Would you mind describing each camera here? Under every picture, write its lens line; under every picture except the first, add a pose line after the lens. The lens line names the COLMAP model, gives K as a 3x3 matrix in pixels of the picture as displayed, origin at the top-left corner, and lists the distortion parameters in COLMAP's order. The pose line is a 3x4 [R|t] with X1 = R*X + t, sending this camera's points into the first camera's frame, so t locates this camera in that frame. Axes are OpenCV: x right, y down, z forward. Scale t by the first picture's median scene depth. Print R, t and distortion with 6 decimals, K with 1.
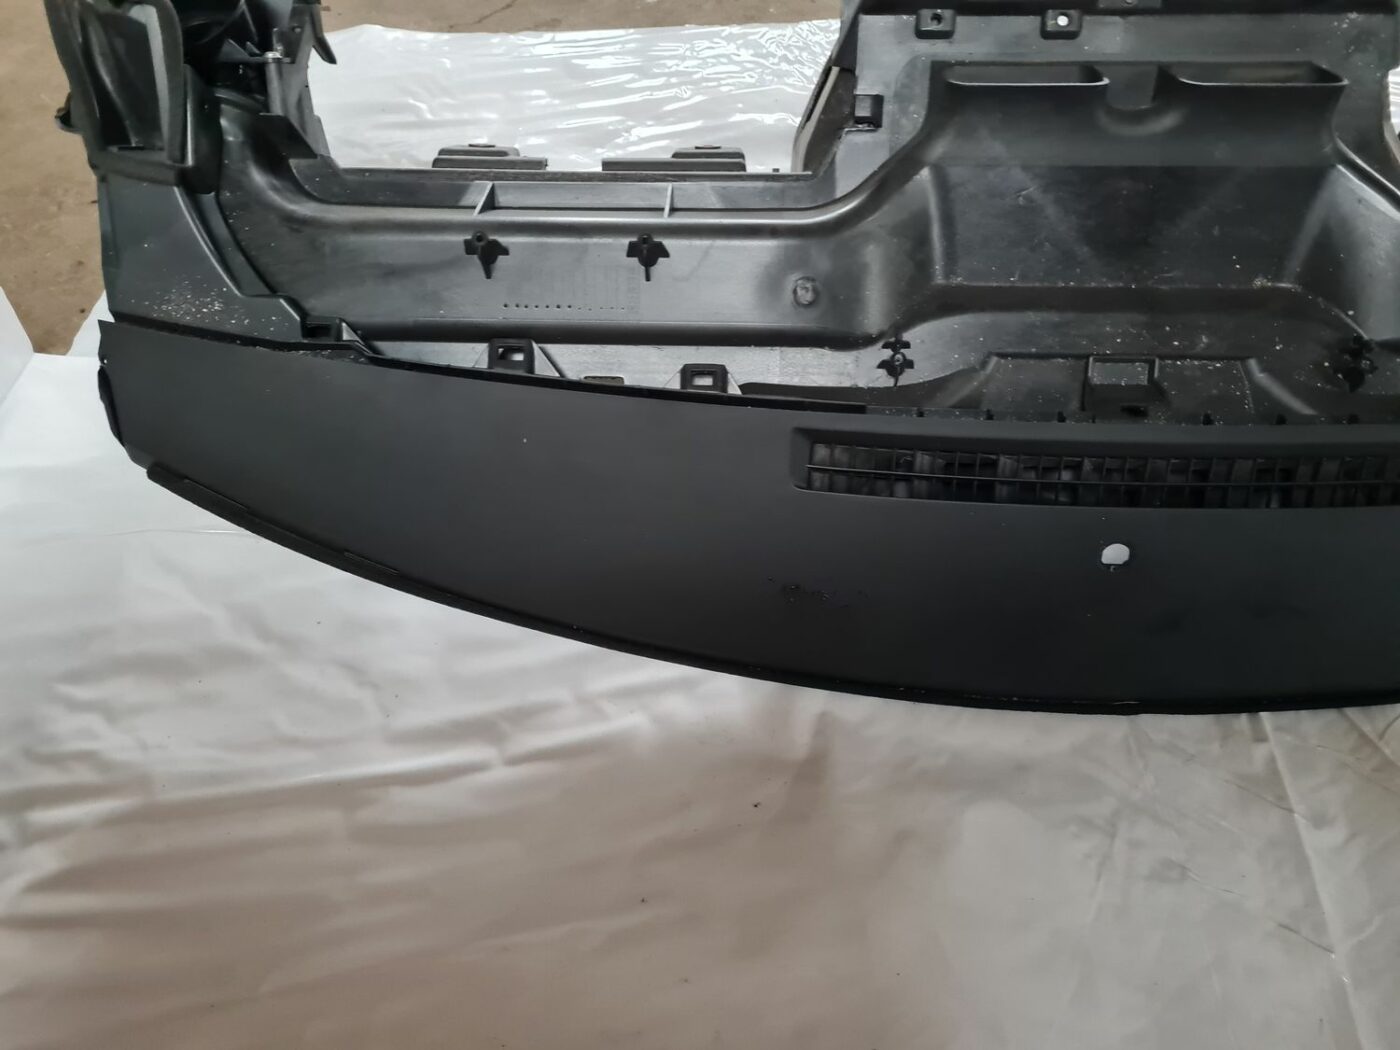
lens RADIAL K [[1162.0, 0, 700.0], [0, 1162.0, 525.0], [0, 0, 1]] dist [0.011201, -0.005233]
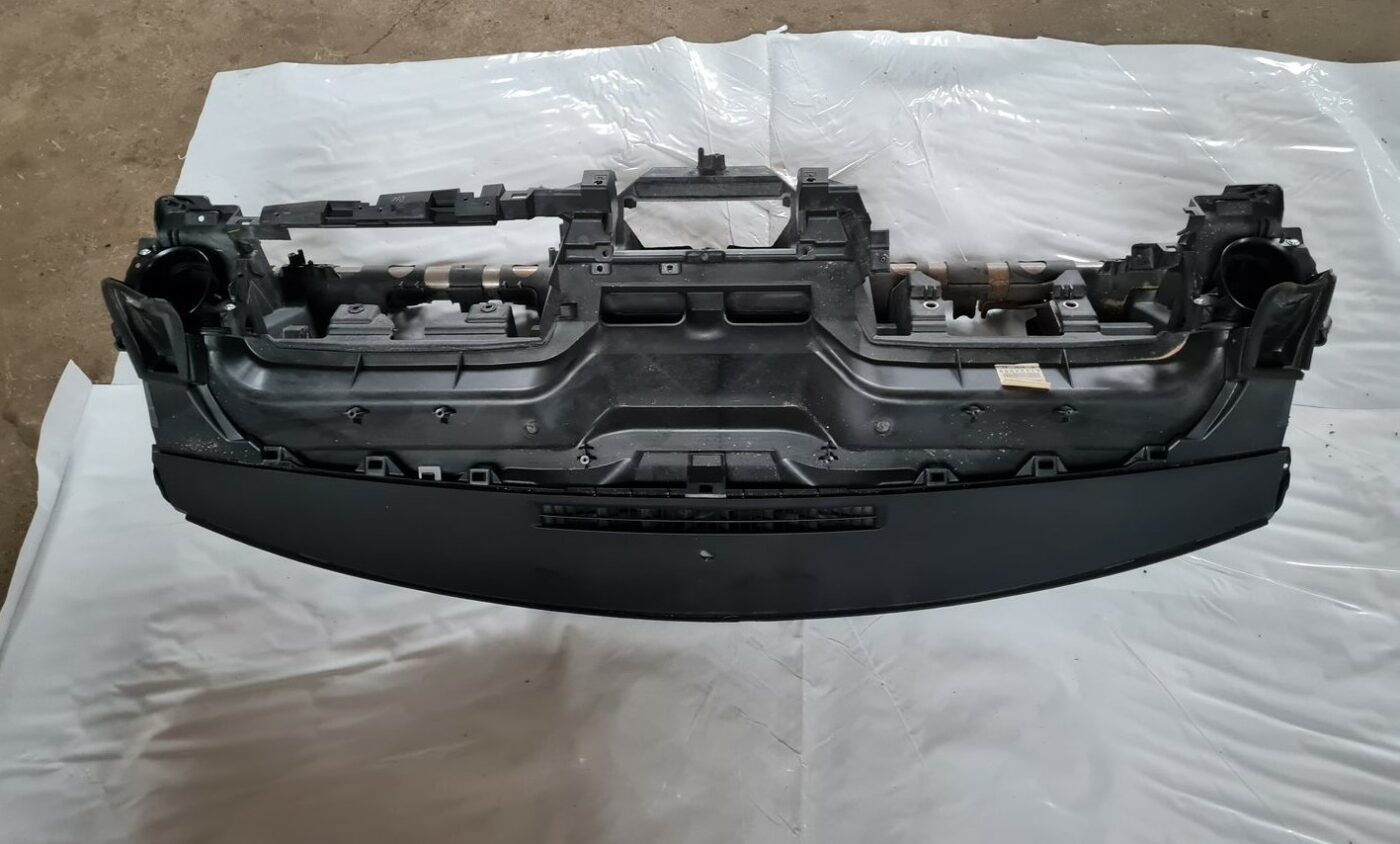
lens RADIAL K [[1223.9, 0, 700.0], [0, 1223.9, 422.0], [0, 0, 1]] dist [0.010559, 0.007638]
pose [[0.999426, -0.031584, -0.012217, 0.364312], [0.033428, 0.977828, 0.206725, -0.570001], [0.005417, -0.207015, 0.978323, -0.857346]]
